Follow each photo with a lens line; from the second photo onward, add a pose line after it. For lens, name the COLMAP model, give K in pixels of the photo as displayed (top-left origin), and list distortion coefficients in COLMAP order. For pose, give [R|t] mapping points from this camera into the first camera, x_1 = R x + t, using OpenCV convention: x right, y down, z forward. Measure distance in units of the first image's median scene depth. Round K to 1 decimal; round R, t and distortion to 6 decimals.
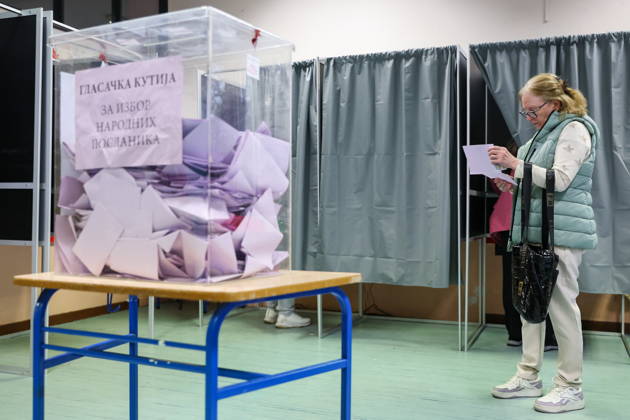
lens RADIAL K [[625.8, 0, 315.0], [0, 625.8, 210.0], [0, 0, 1]] dist [-0.235511, 0.623900]
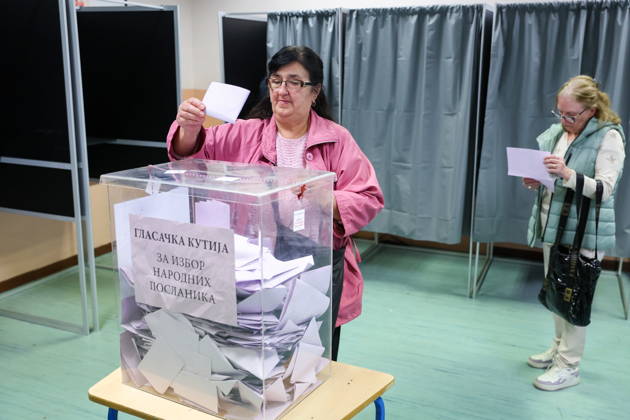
lens RADIAL K [[588.0, 0, 315.0], [0, 588.0, 210.0], [0, 0, 1]] dist [0.006306, 0.012968]
pose [[0.999763, 0.008007, -0.020227, -0.050292], [-0.003414, 0.976030, 0.217610, -0.459286], [0.021484, -0.217489, 0.975826, 0.016548]]
